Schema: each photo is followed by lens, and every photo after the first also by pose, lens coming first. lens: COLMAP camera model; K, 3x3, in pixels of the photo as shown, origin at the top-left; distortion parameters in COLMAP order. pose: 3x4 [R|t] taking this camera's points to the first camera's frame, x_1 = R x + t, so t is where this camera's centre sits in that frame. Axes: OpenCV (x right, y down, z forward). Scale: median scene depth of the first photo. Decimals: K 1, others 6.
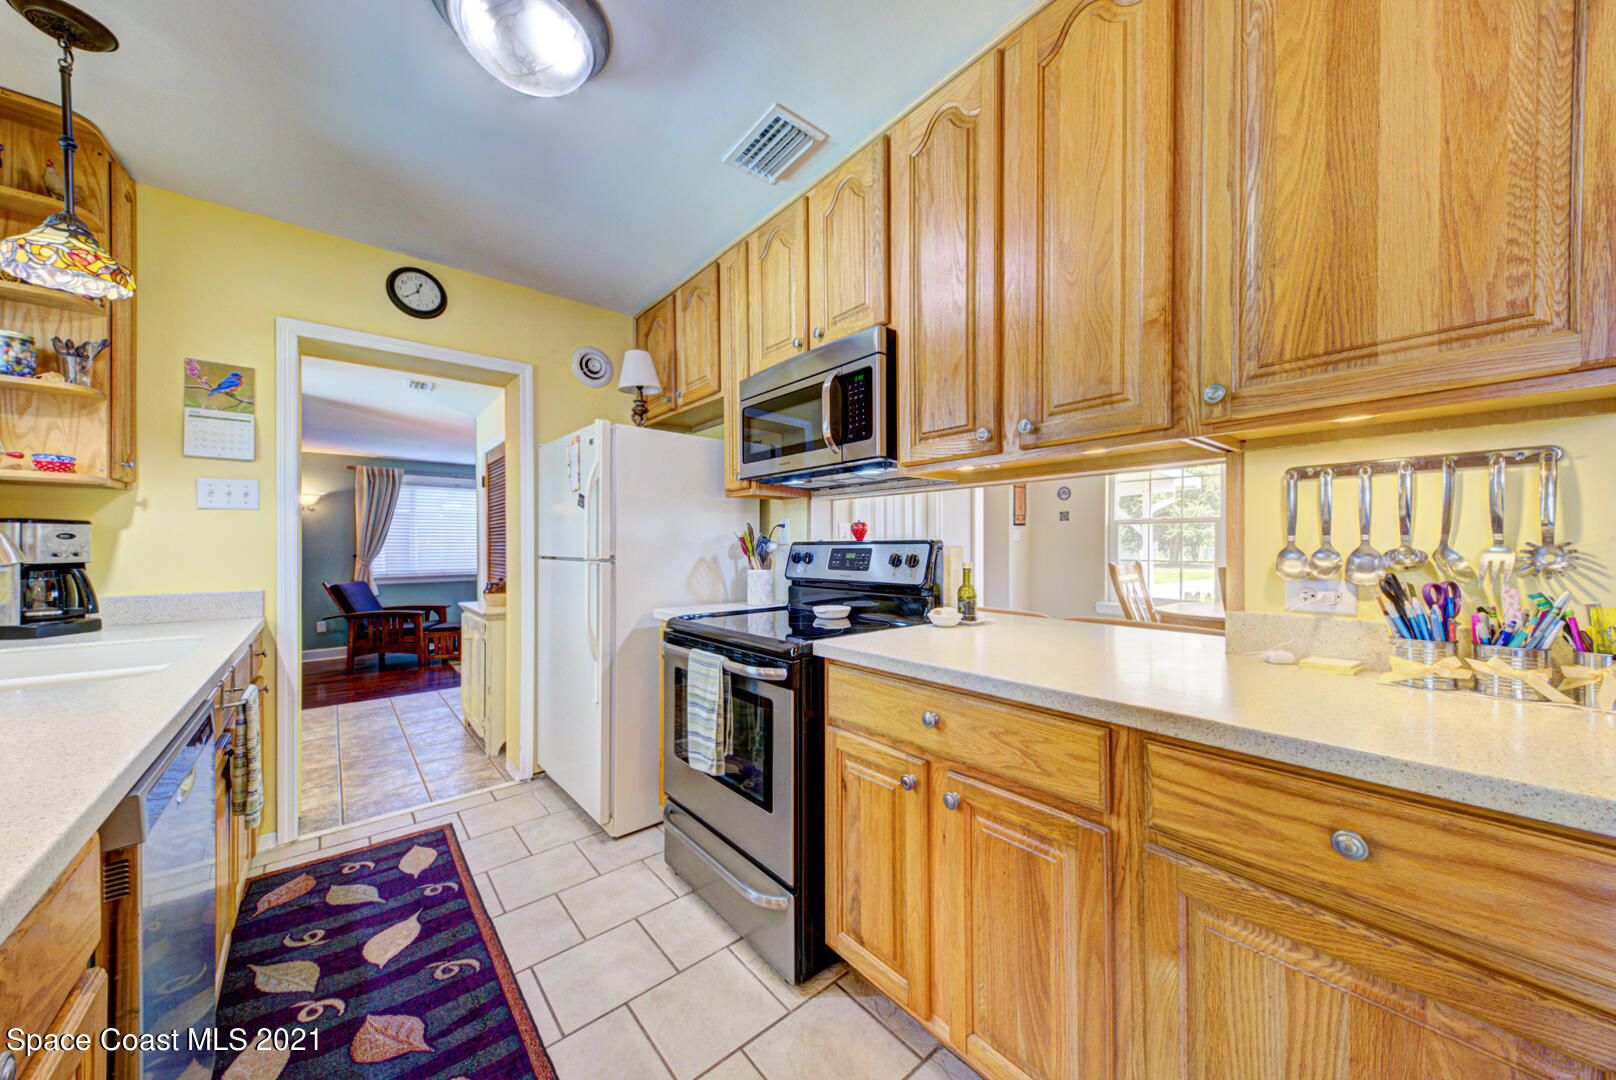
lens RADIAL K [[561.1, 0, 812.6], [0, 561.1, 544.0], [0, 0, 1]] dist [0.015518, -0.000996]
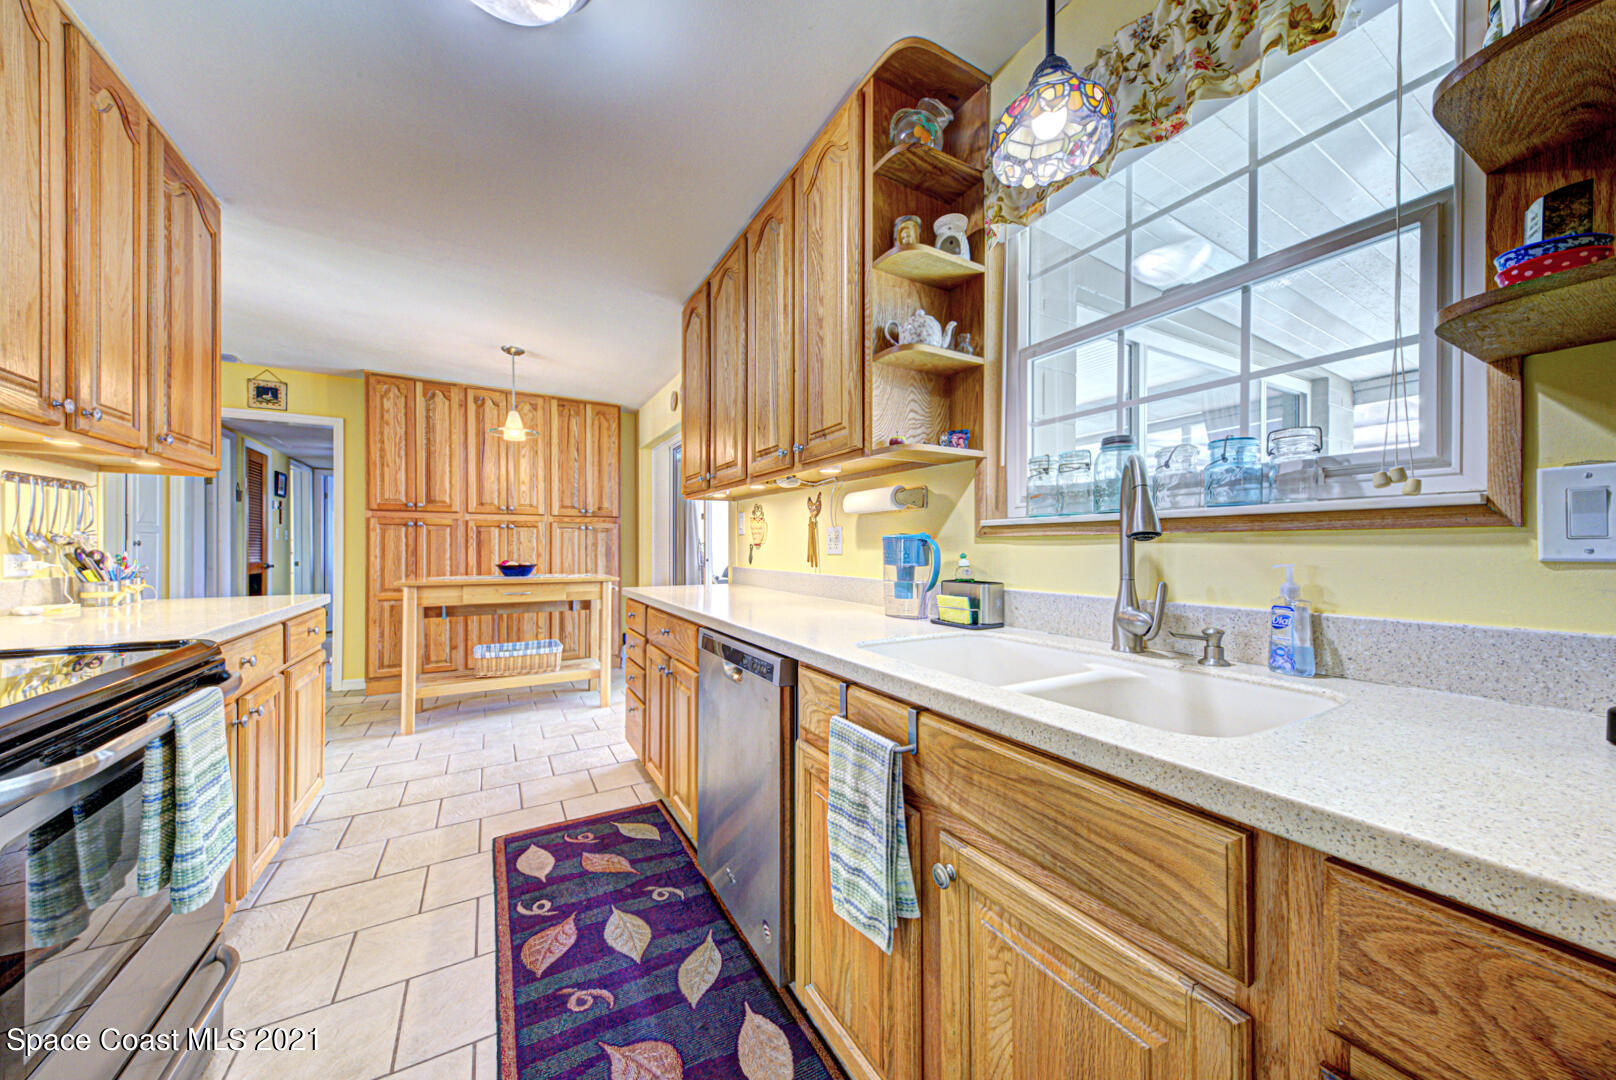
lens RADIAL K [[550.8, 0, 814.1], [0, 550.8, 550.3], [0, 0, 1]] dist [0.011055, -0.000456]
pose [[-0.984646, -0.000297, 0.174561, -0.838265], [0.000914, 0.999976, 0.006860, 0.032586], [-0.174559, 0.006914, -0.984623, 1.314745]]
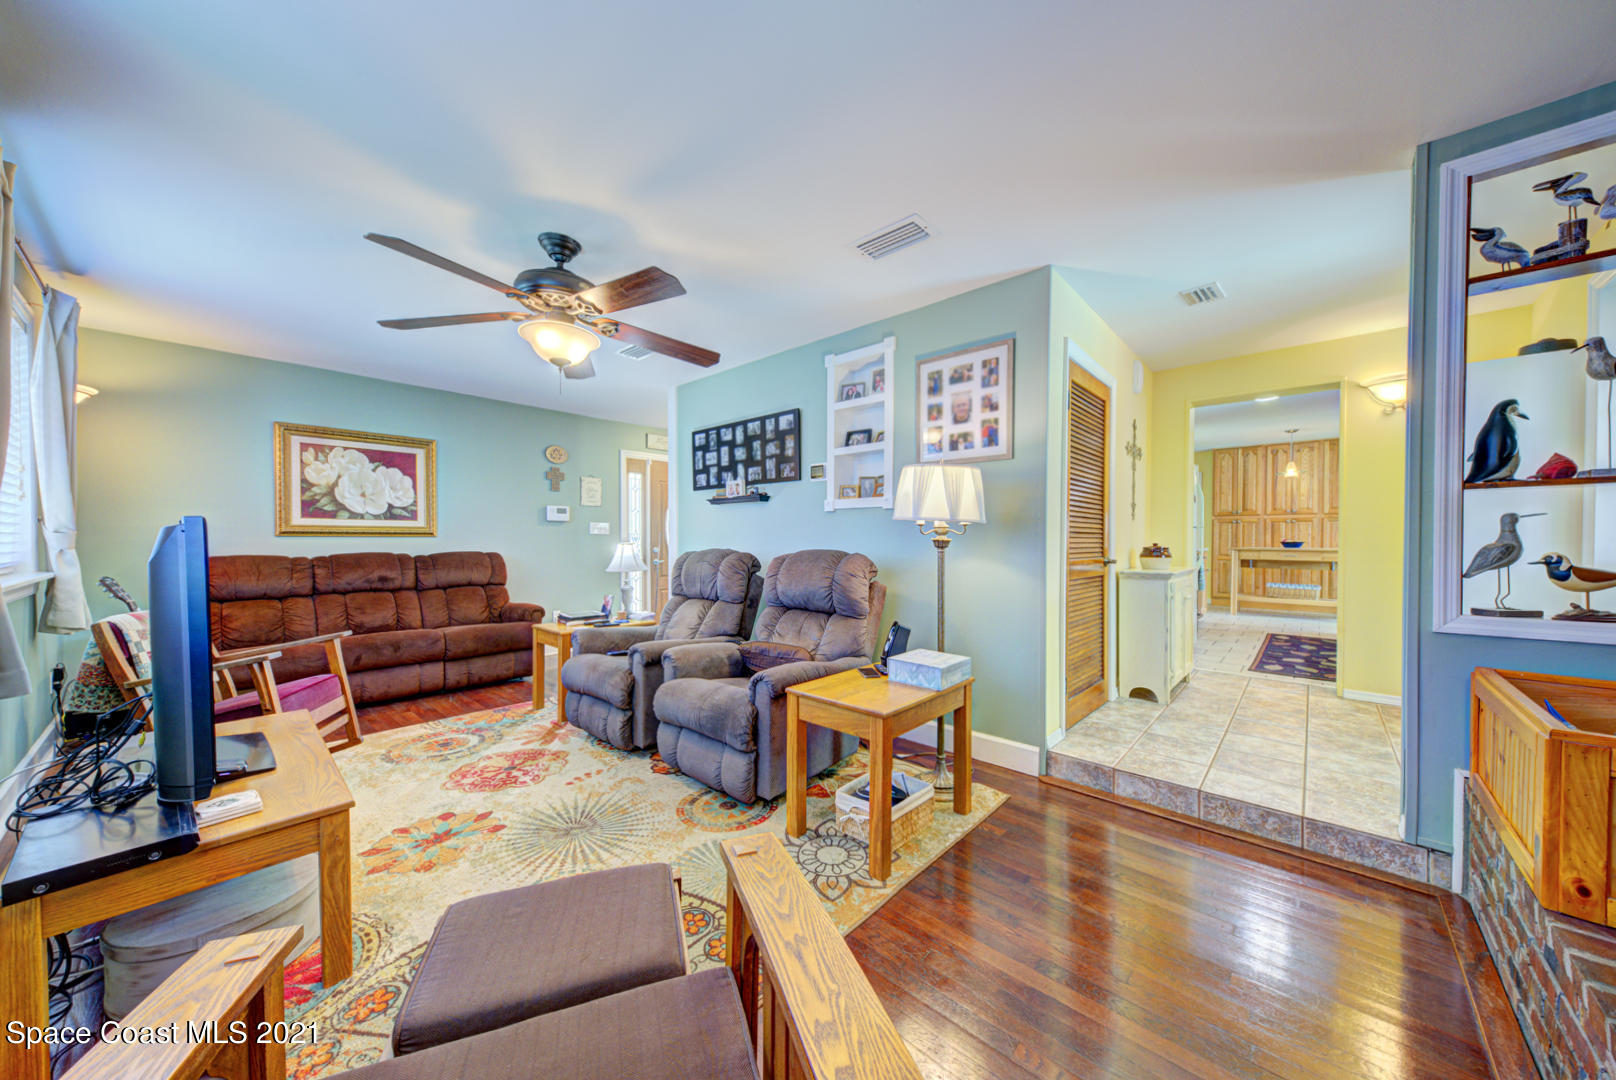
lens RADIAL K [[550.8, 0, 811.0], [0, 550.8, 543.4], [0, 0, 1]] dist [0.011055, -0.000456]
pose [[-0.130033, -0.006092, 0.991491, -2.850614], [-0.000811, 0.999981, 0.006037, 0.090074], [-0.991509, -0.000019, -0.130036, 3.382513]]
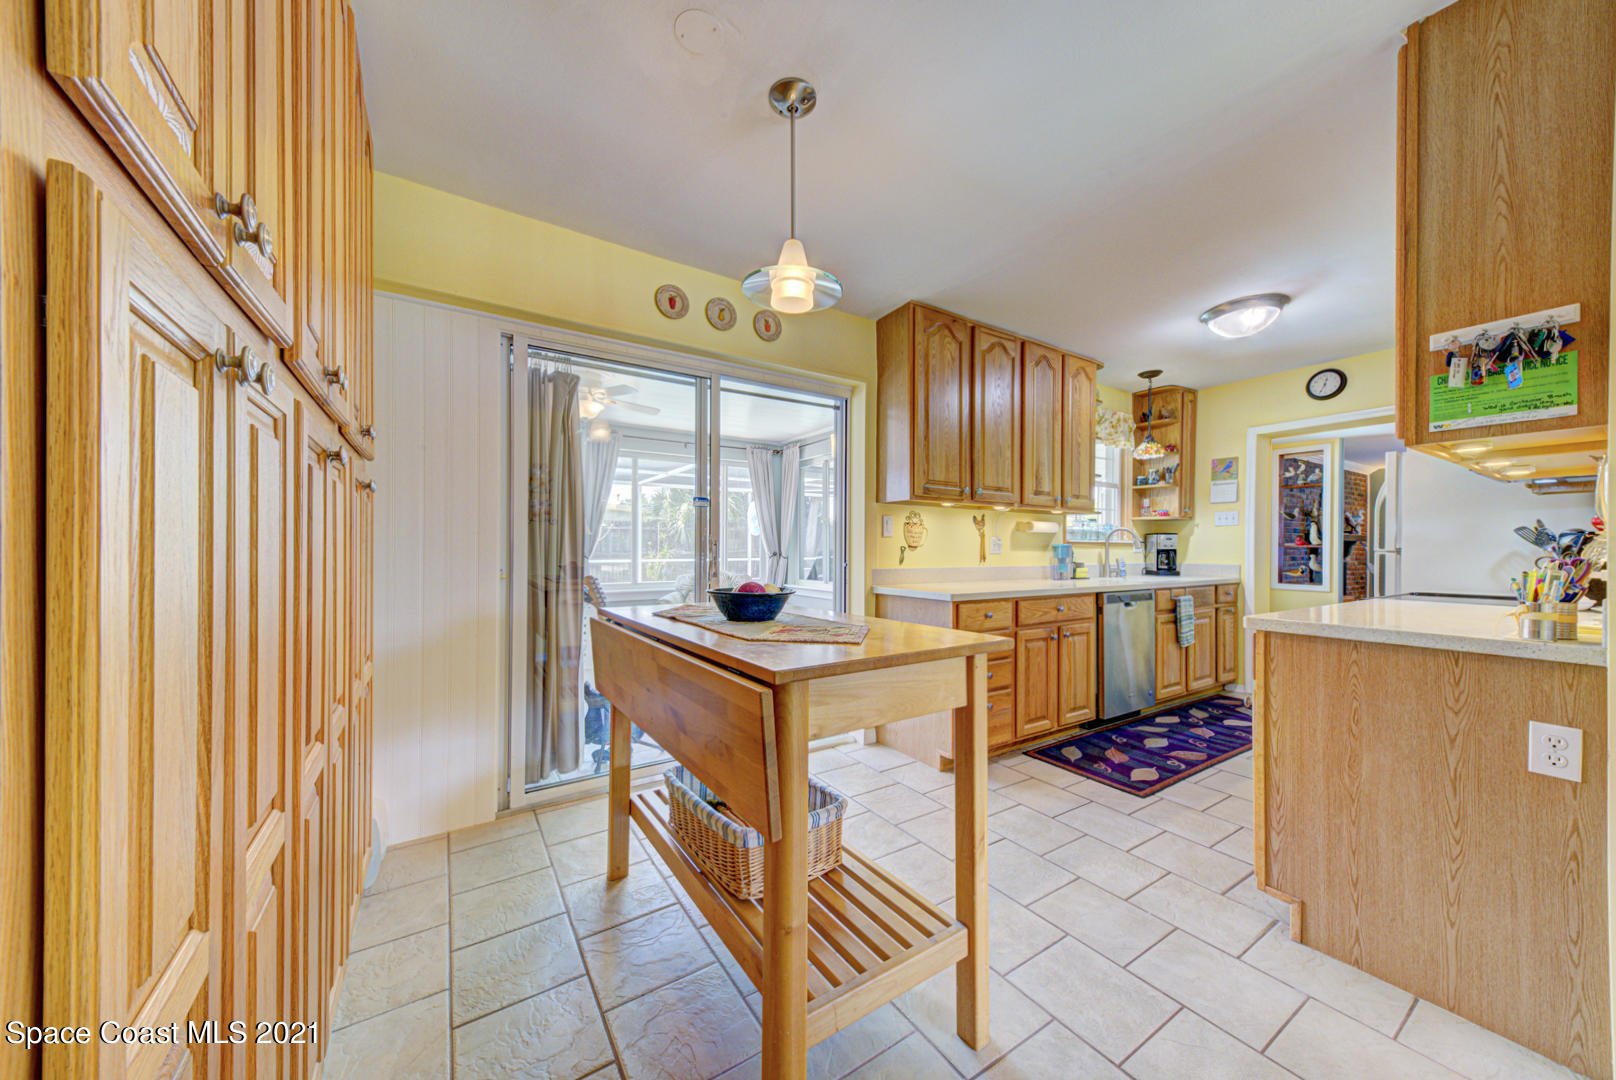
lens RADIAL K [[561.1, 0, 811.4], [0, 561.1, 547.7], [0, 0, 1]] dist [0.015518, -0.000996]
pose [[-0.129506, 0.000796, -0.991578, 1.465916], [-0.003395, 0.999993, 0.001246, 0.026612], [0.991573, 0.003528, -0.129502, -0.305706]]
